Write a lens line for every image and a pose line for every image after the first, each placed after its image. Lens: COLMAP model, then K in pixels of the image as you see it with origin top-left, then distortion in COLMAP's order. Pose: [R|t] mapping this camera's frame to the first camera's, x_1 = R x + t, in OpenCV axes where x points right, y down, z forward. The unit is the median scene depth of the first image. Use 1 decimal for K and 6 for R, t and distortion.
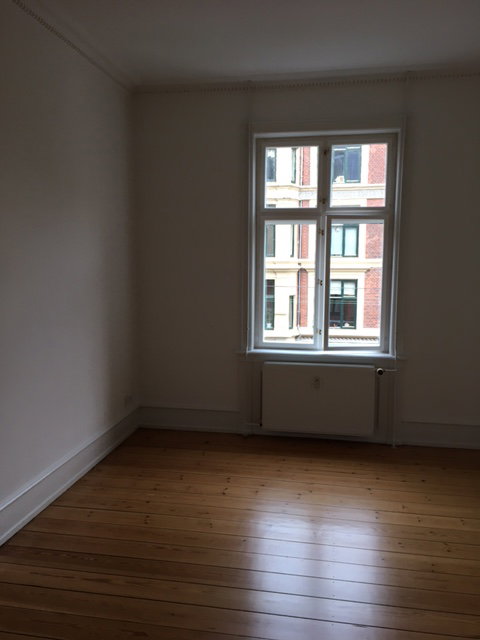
lens RADIAL K [[551.6, 0, 240.3], [0, 551.6, 333.5], [0, 0, 1]] dist [0.079384, 0.002469]
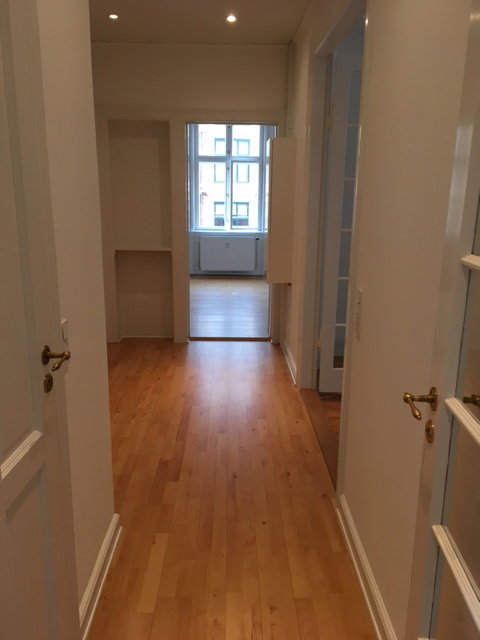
lens RADIAL K [[551.6, 0, 240.3], [0, 551.6, 333.5], [0, 0, 1]] dist [0.079384, 0.002469]
pose [[0.982193, -0.038148, 0.183959, -0.197794], [0.014204, 0.991444, 0.129756, 0.143953], [-0.187335, -0.124832, 0.974332, -1.013942]]
